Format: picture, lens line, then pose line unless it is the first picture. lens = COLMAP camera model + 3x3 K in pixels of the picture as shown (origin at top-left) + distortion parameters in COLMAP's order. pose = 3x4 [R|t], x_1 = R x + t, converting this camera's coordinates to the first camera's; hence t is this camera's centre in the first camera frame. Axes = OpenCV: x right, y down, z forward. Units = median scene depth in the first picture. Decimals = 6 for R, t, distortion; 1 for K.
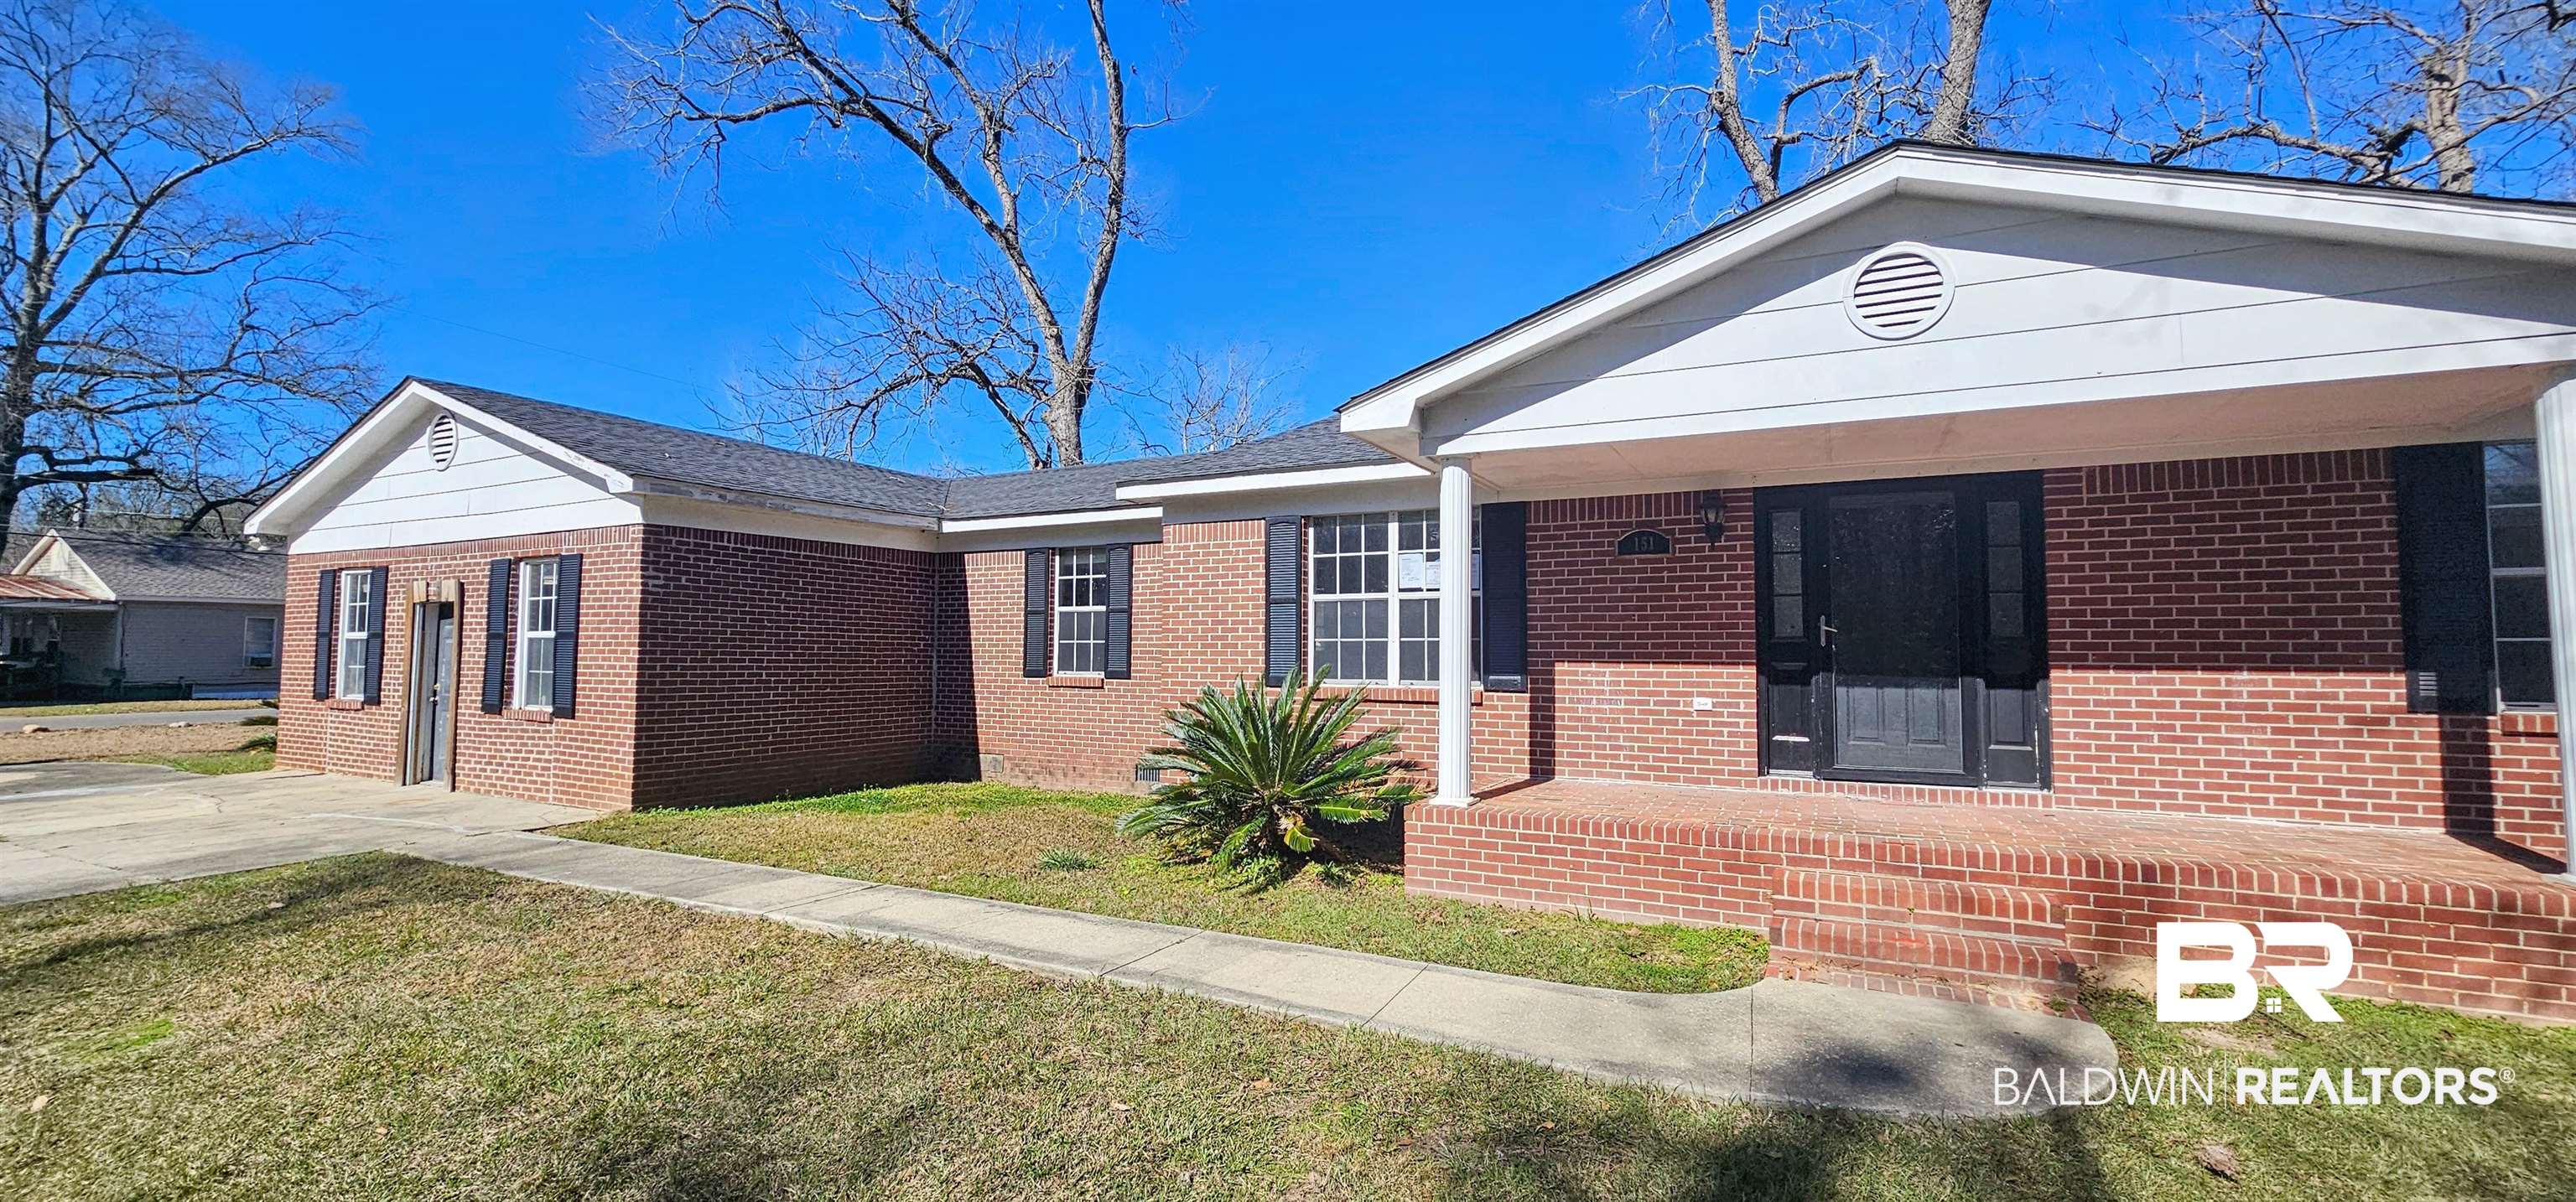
lens RADIAL K [[1055.4, 0, 1284.0], [0, 1055.4, 588.4], [0, 0, 1]] dist [-0.001122, 0.001298]
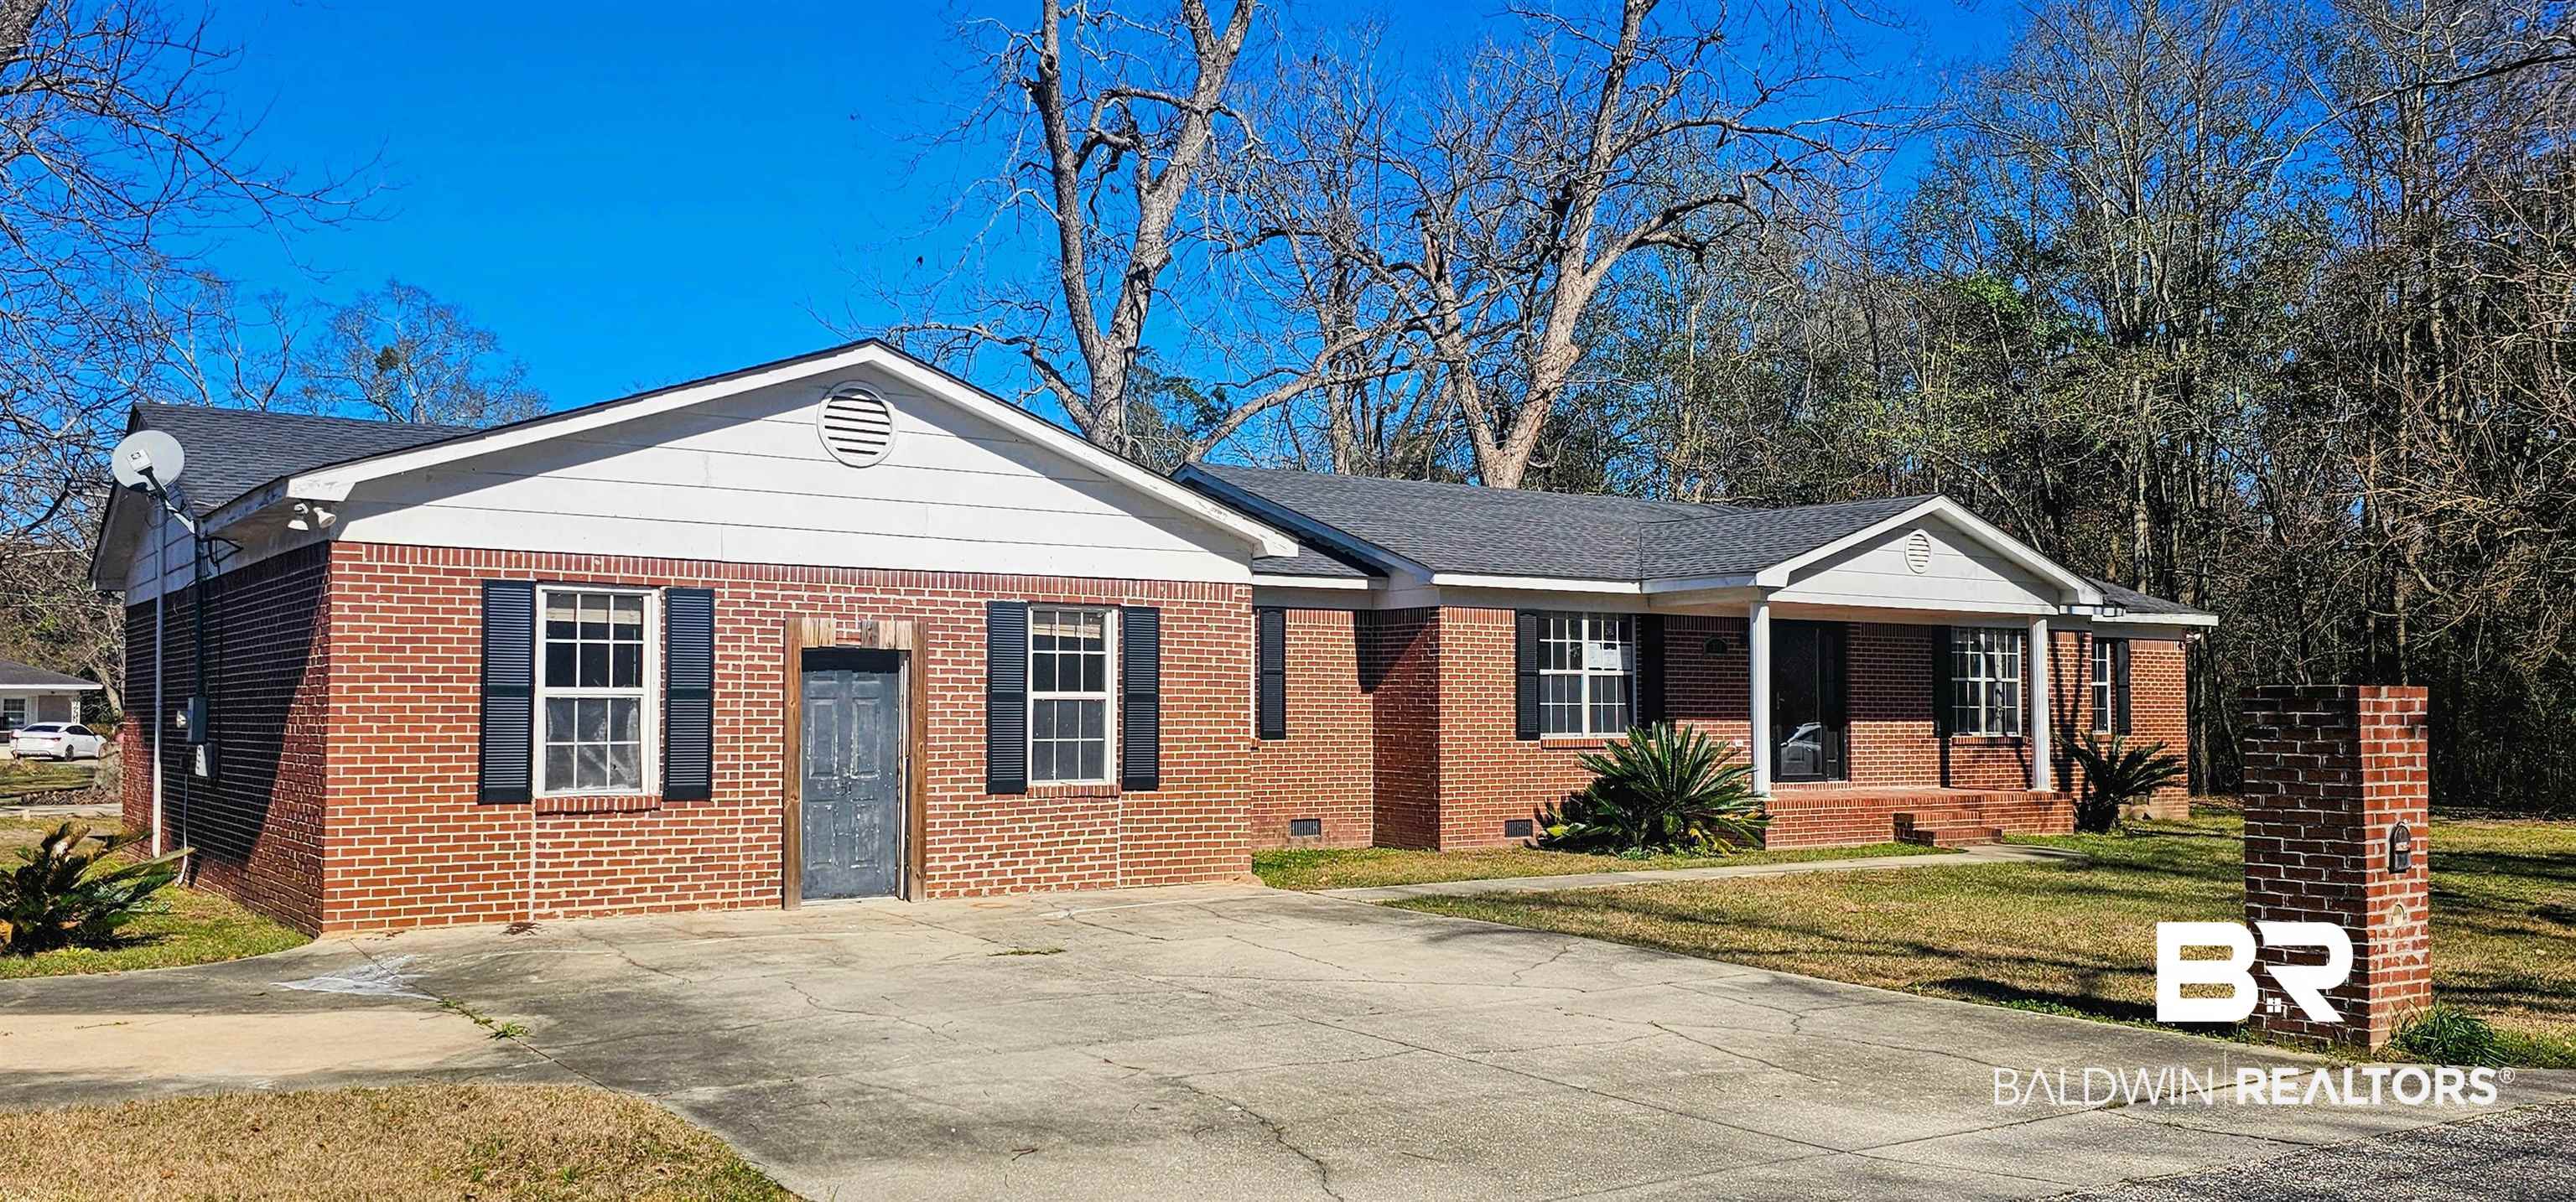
lens RADIAL K [[2045.6, 0, 1290.1], [0, 2045.6, 622.8], [0, 0, 1]] dist [0.078490, -0.011950]
pose [[0.453913, 0.035274, 0.890348, -1.950039], [-0.053315, 0.998501, -0.012379, -0.003115], [-0.889450, -0.041850, 0.455113, 0.094890]]
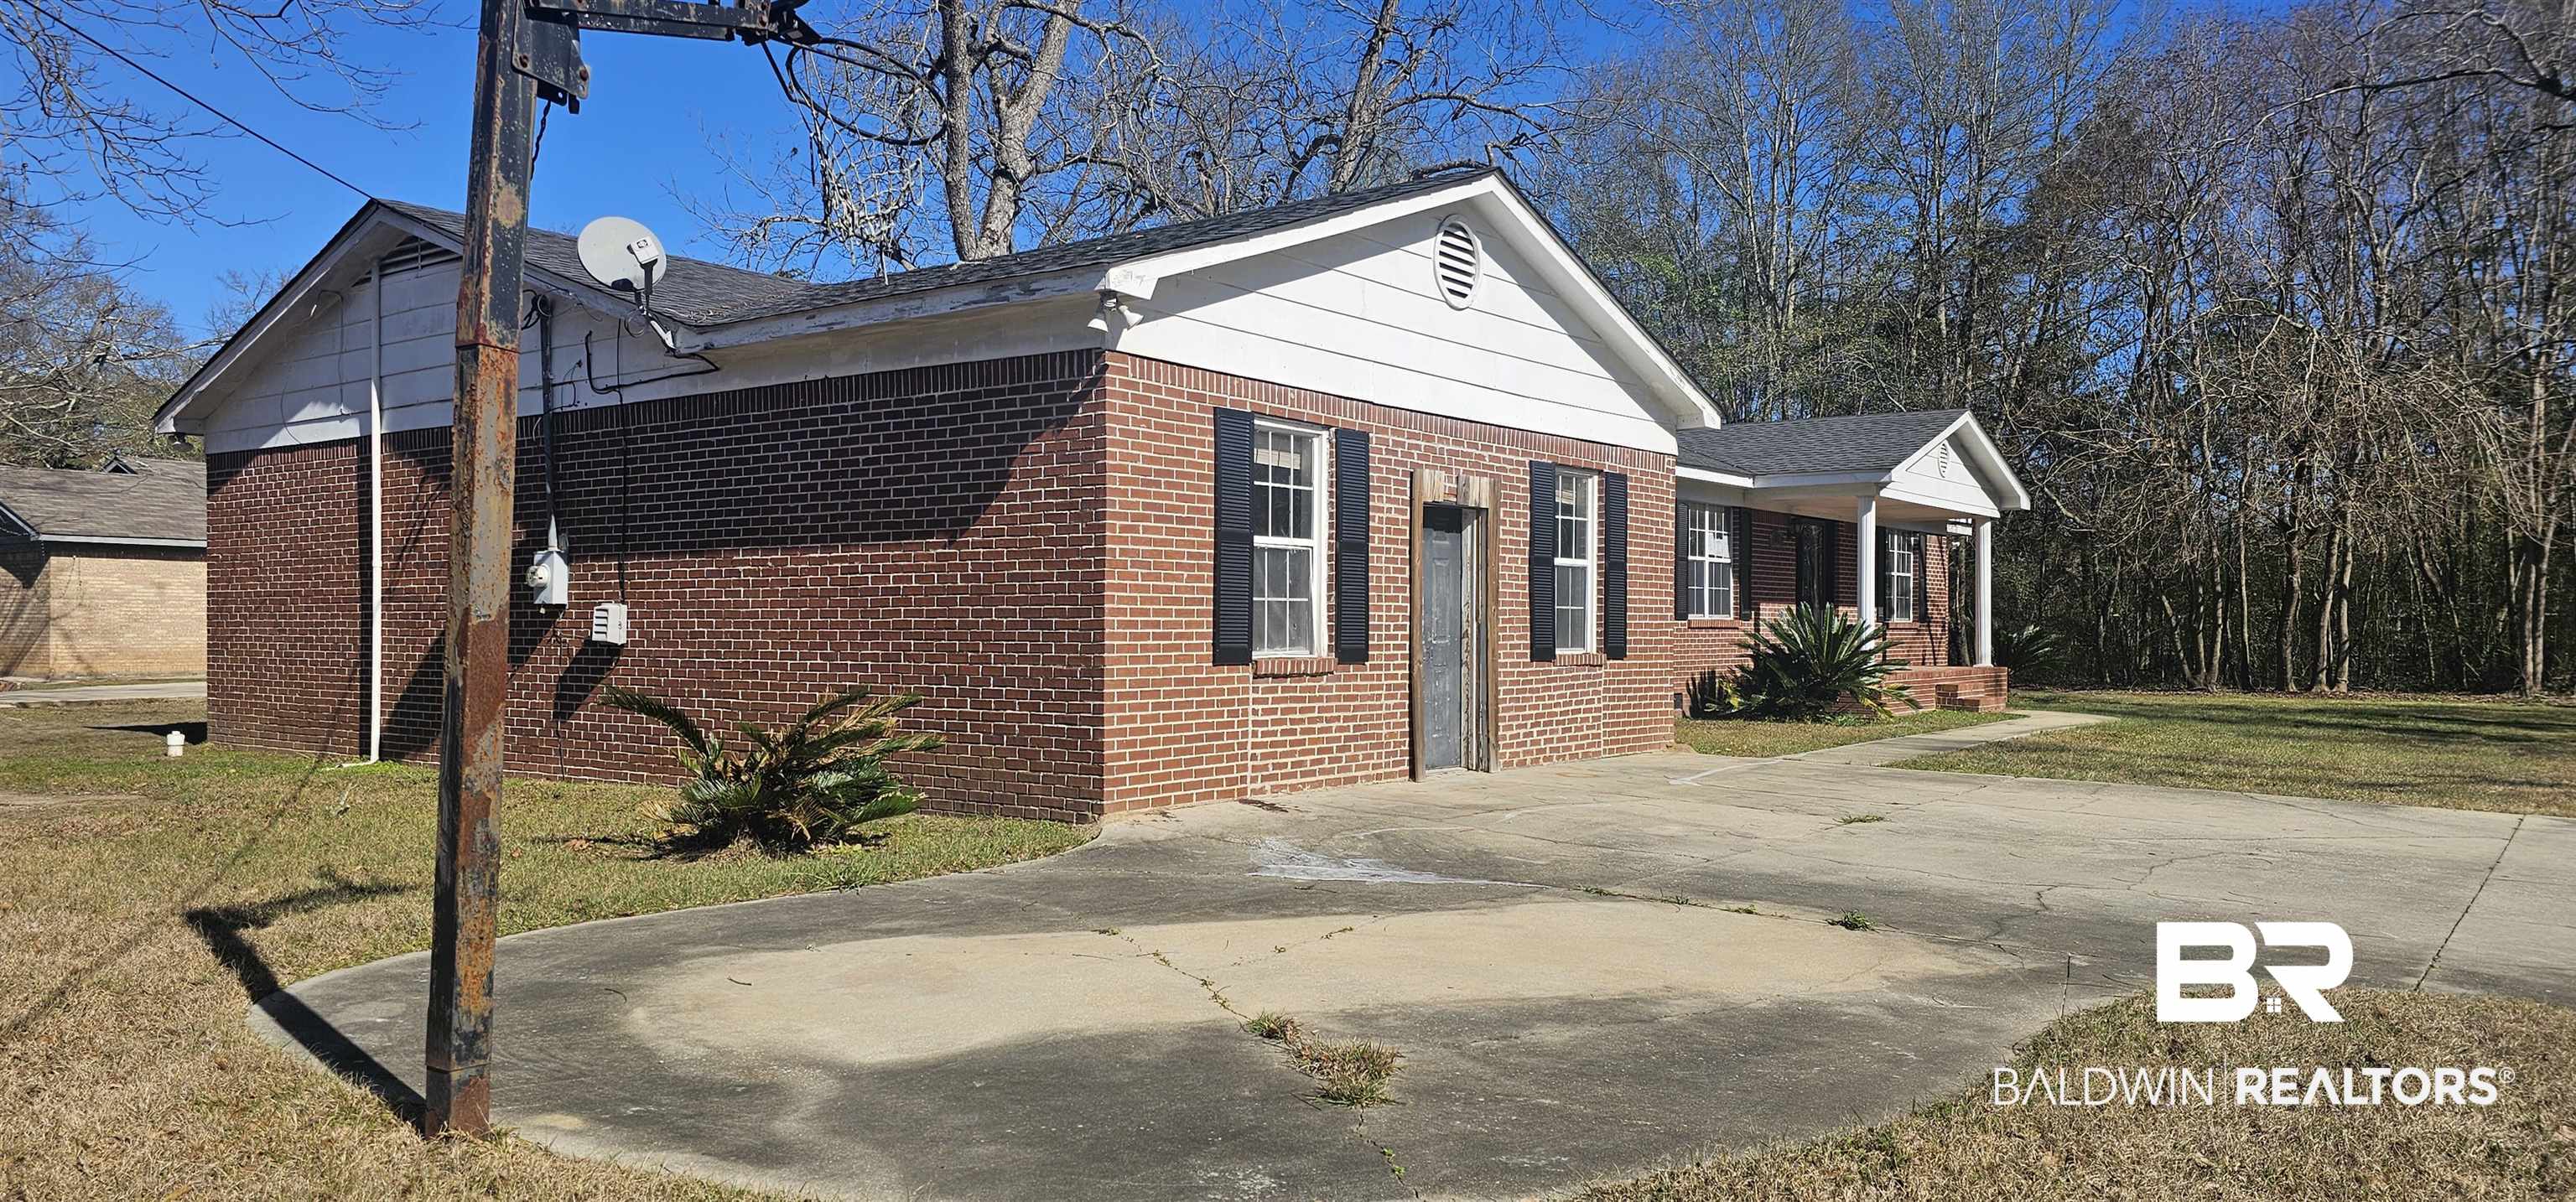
lens RADIAL K [[1722.5, 0, 1281.7], [0, 1722.5, 622.0], [0, 0, 1]] dist [0.066322, -0.062672]
pose [[0.166722, -0.003419, 0.985998, -1.942149], [-0.066671, 0.997666, 0.014733, 0.080381], [-0.983747, -0.068194, 0.166105, 0.930867]]
